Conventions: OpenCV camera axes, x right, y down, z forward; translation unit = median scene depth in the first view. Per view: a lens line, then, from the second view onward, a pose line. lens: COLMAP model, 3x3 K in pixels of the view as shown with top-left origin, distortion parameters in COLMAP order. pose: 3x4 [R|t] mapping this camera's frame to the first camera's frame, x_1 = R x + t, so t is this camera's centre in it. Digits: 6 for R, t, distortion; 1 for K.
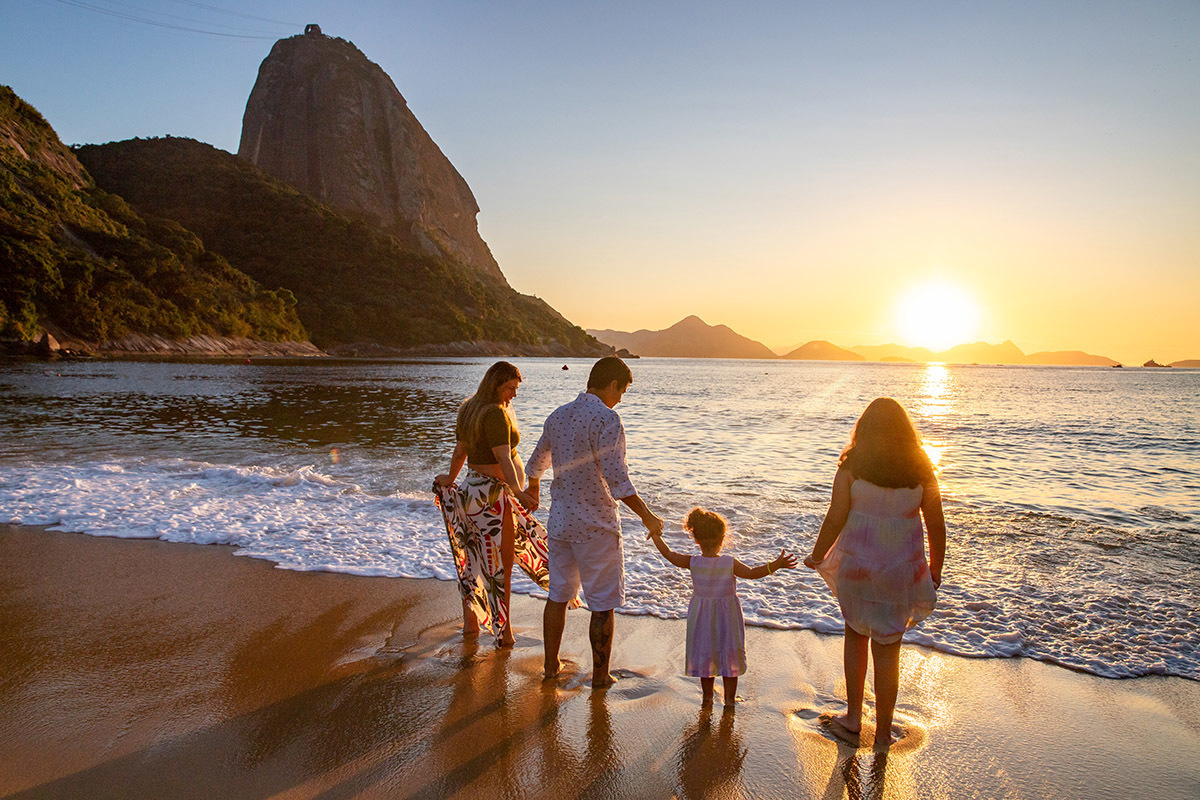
lens RADIAL K [[819.1, 0, 590.9], [0, 819.1, 401.0], [0, 0, 1]] dist [-0.109978, 0.087061]
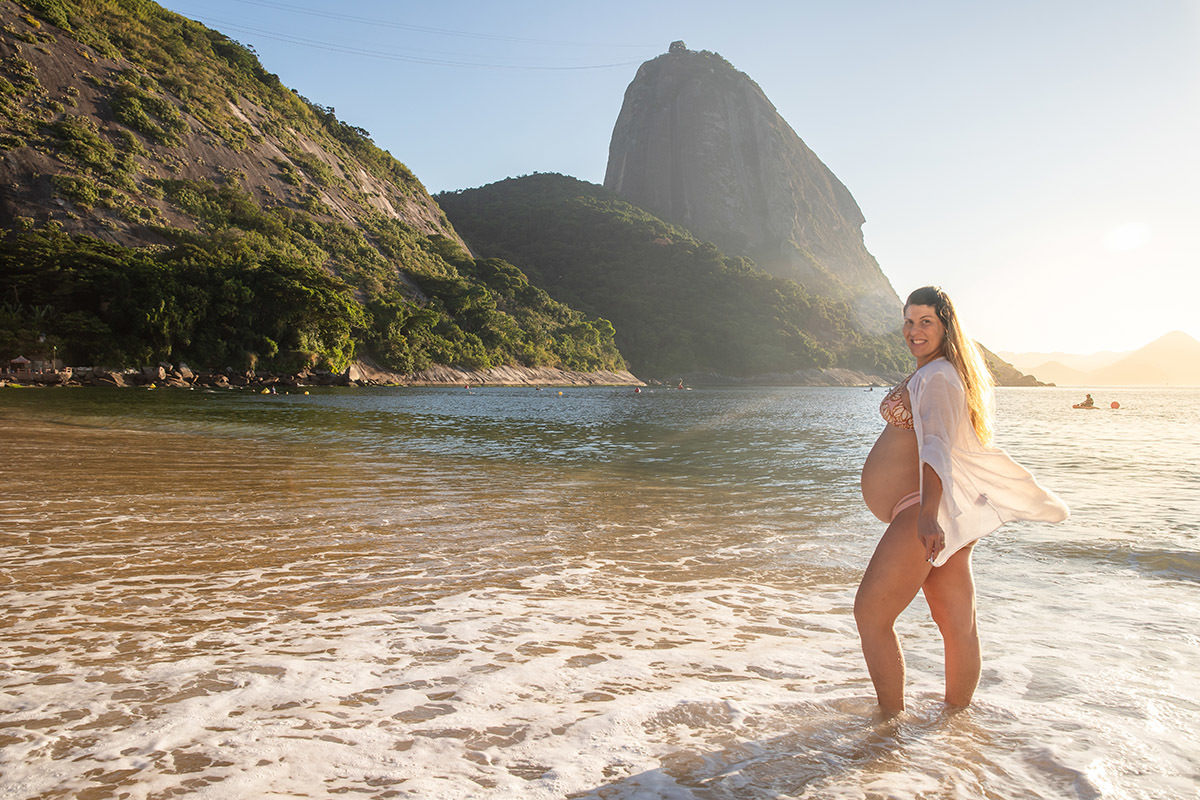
lens RADIAL K [[931.3, 0, 600.0], [0, 931.3, 400.0], [0, 0, 1]] dist [-0.085676, 0.102174]
pose [[0.896973, -0.003977, -0.442068, 0.119239], [-0.014571, 0.999150, -0.038552, 0.006055], [0.441846, 0.041021, 0.896153, -0.036040]]
